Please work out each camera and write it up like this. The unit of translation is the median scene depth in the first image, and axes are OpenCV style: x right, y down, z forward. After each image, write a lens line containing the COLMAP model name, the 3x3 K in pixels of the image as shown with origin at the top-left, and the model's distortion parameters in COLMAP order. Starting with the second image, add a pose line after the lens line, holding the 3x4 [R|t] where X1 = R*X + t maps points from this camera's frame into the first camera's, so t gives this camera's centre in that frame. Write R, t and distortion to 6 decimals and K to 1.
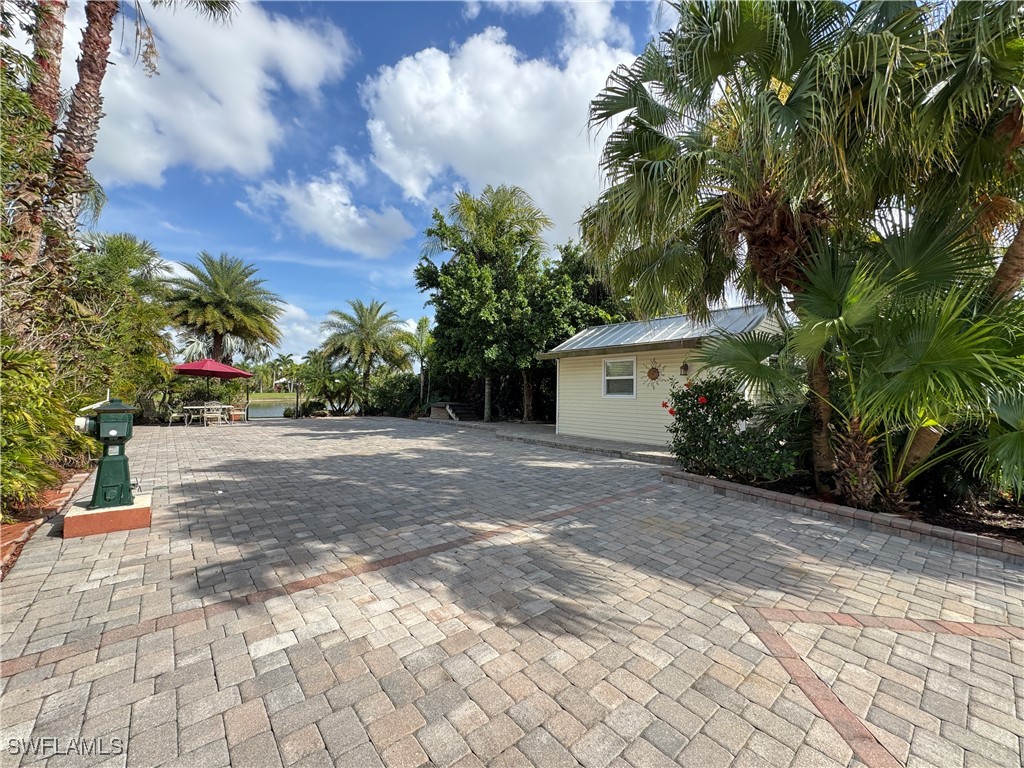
lens RADIAL K [[410.0, 0, 510.1], [0, 410.0, 386.1], [0, 0, 1]] dist [-0.000803, -0.000319]
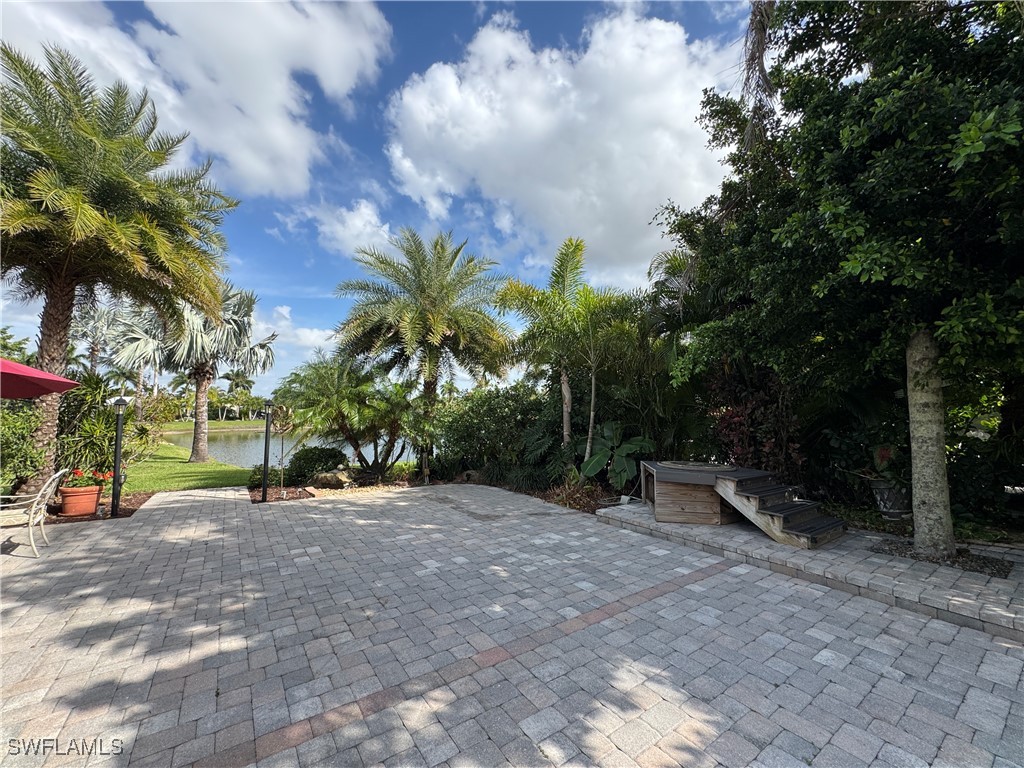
lens RADIAL K [[410.0, 0, 510.1], [0, 410.0, 386.1], [0, 0, 1]] dist [-0.000803, -0.000319]
pose [[0.997927, -0.011990, -0.063229, -0.244910], [0.009002, 0.998838, -0.047337, -0.008153], [0.063723, 0.046669, 0.996876, 0.574033]]
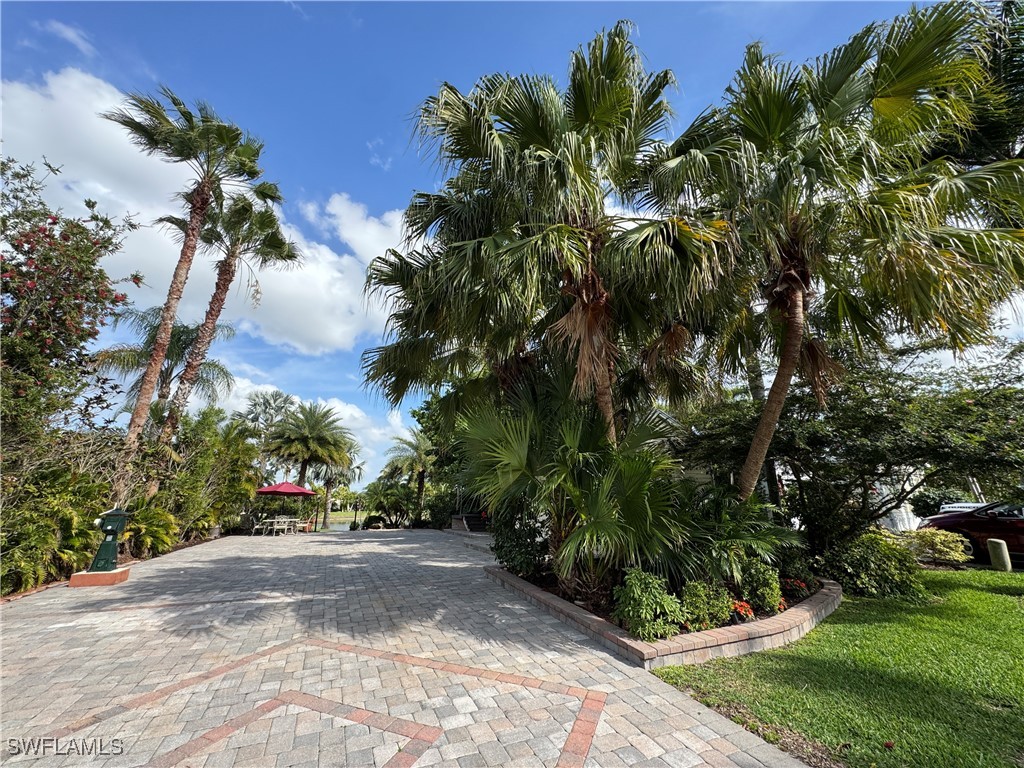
lens RADIAL K [[410.0, 0, 510.1], [0, 410.0, 386.1], [0, 0, 1]] dist [-0.000803, -0.000319]
pose [[0.956110, -0.100217, -0.275336, 0.259322], [0.022619, 0.962130, -0.271649, 0.008407], [0.292133, 0.253499, 0.922169, -0.064914]]
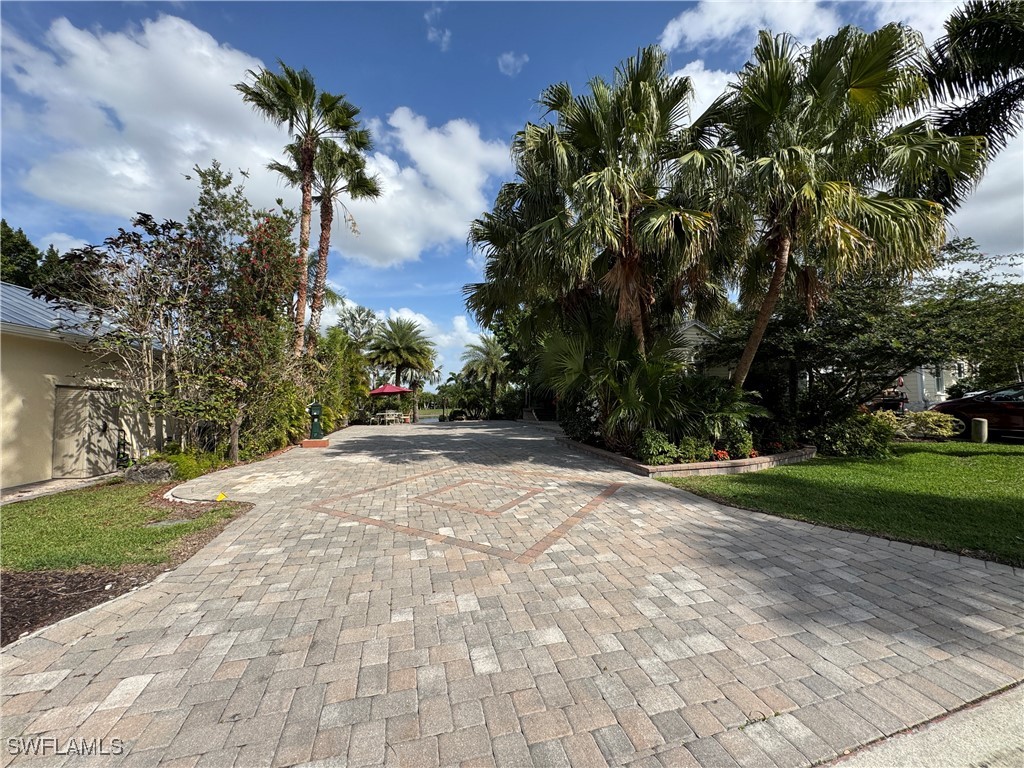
lens RADIAL K [[410.0, 0, 510.1], [0, 410.0, 386.1], [0, 0, 1]] dist [-0.000803, -0.000319]
pose [[0.902603, -0.048691, -0.427711, 0.298588], [0.035591, 0.998622, -0.038575, 0.015796], [0.428999, 0.019596, 0.903092, -0.201676]]
